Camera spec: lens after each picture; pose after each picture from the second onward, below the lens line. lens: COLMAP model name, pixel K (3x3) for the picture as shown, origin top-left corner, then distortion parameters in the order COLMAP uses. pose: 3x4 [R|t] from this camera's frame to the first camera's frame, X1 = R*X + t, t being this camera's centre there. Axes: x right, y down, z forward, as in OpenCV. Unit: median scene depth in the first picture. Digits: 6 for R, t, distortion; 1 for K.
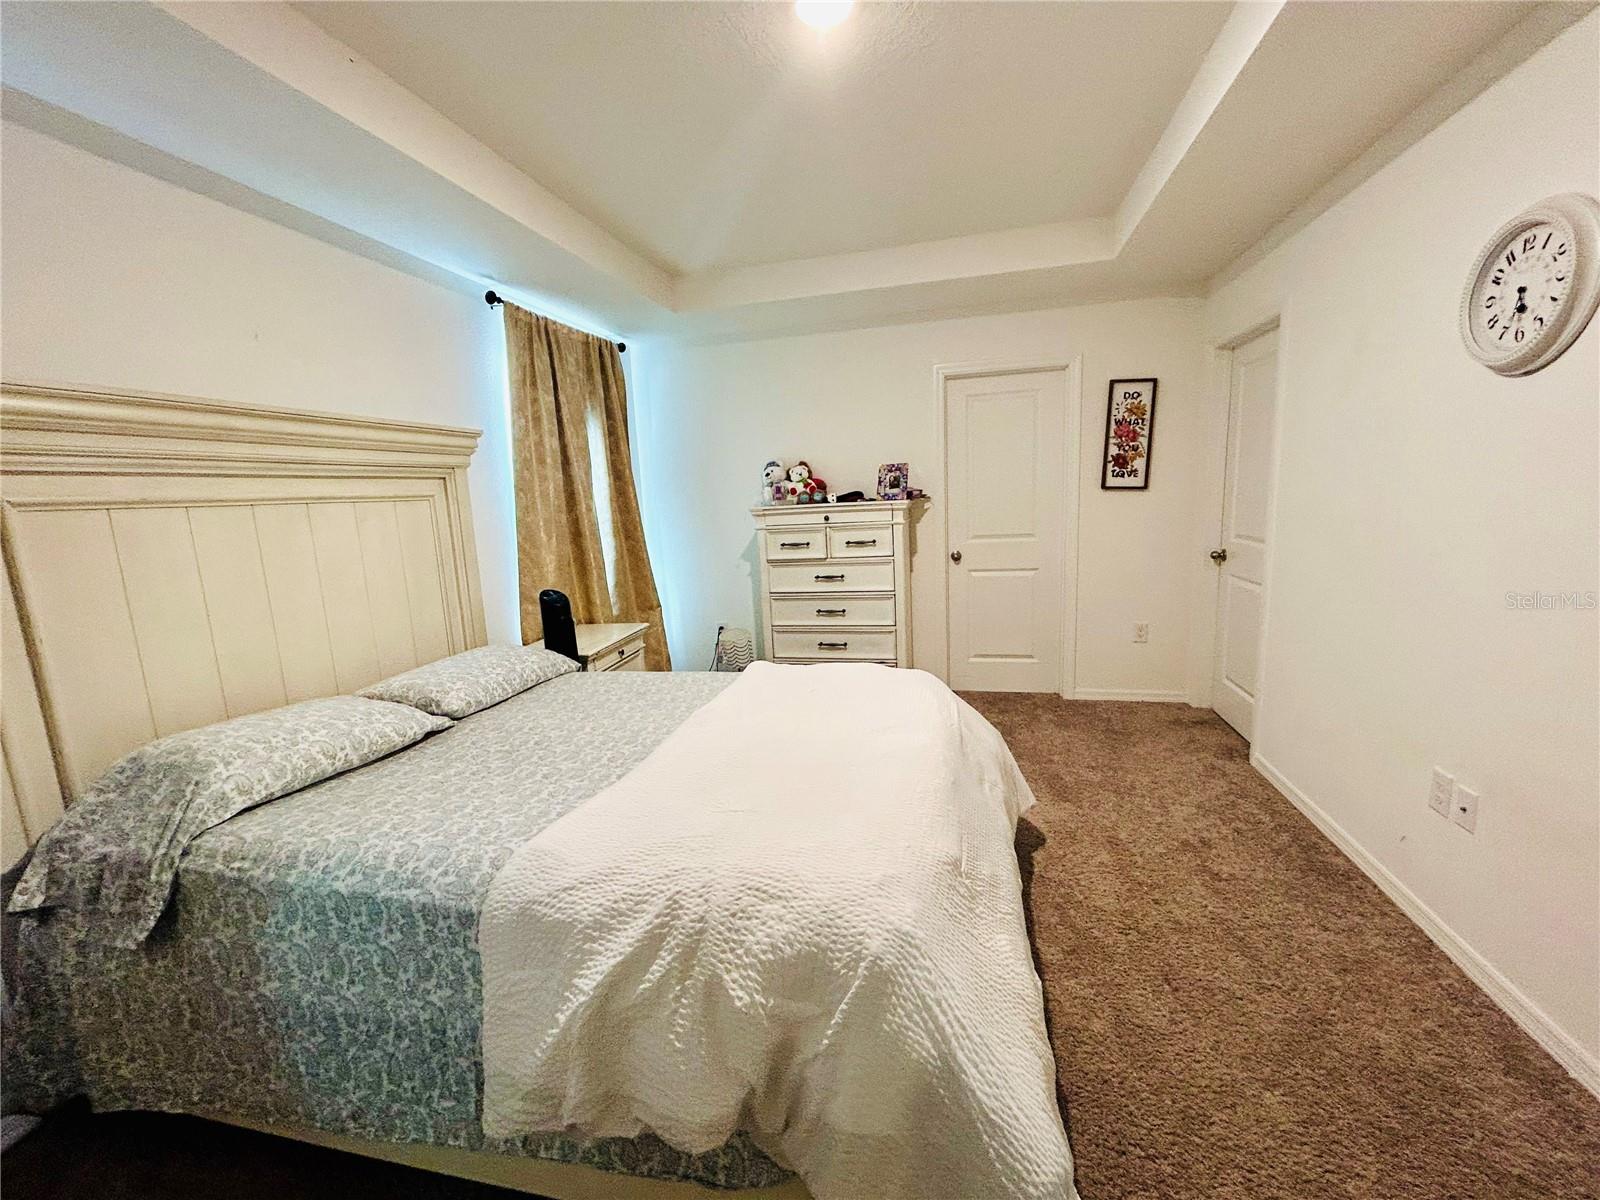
lens RADIAL K [[653.9, 0, 803.3], [0, 653.9, 598.8], [0, 0, 1]] dist [-0.001787, 0.002167]
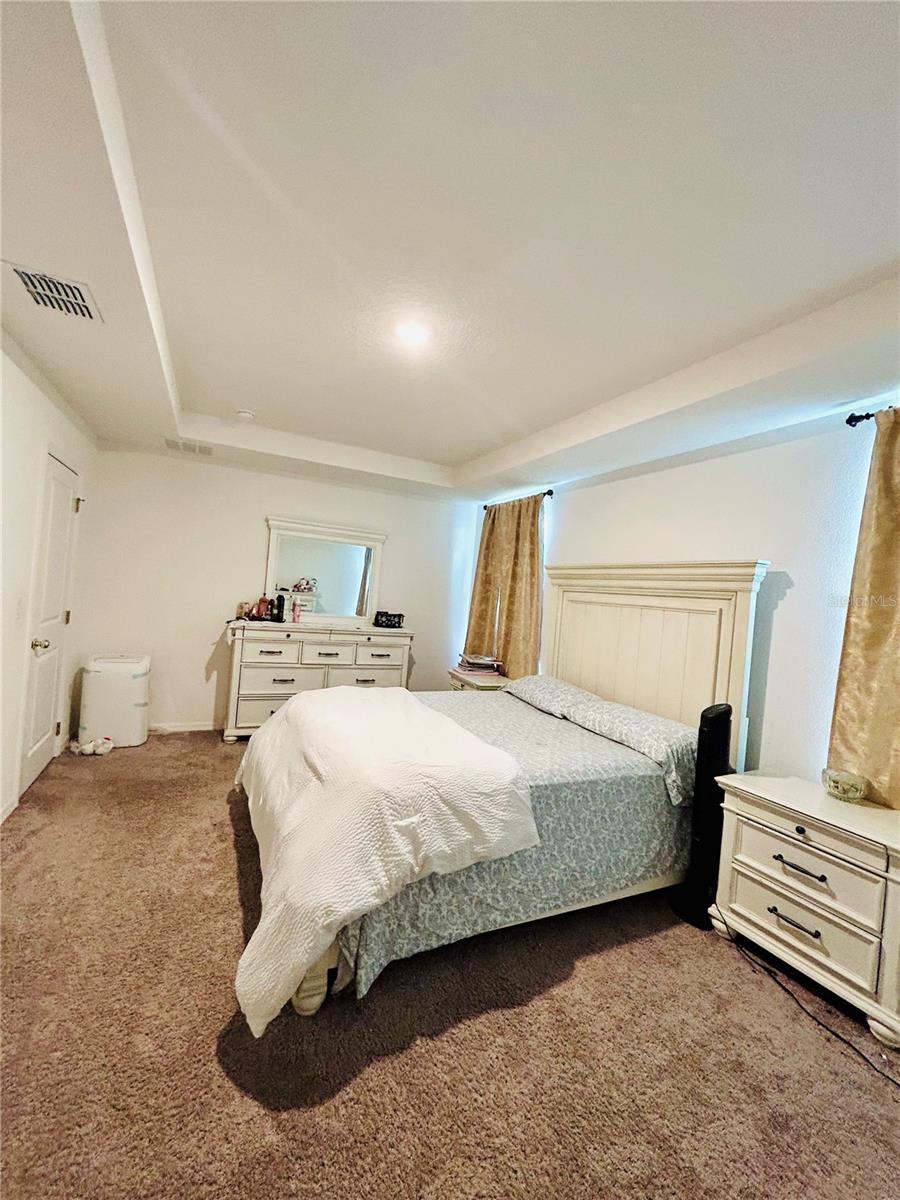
lens RADIAL K [[490.4, 0, 450.2], [0, 490.4, 601.3], [0, 0, 1]] dist [-0.001787, 0.002167]
pose [[-0.772300, -0.019843, -0.634948, 0.495156], [-0.158714, 0.973841, 0.162613, -0.252559], [0.615112, 0.226361, -0.755247, 1.405310]]
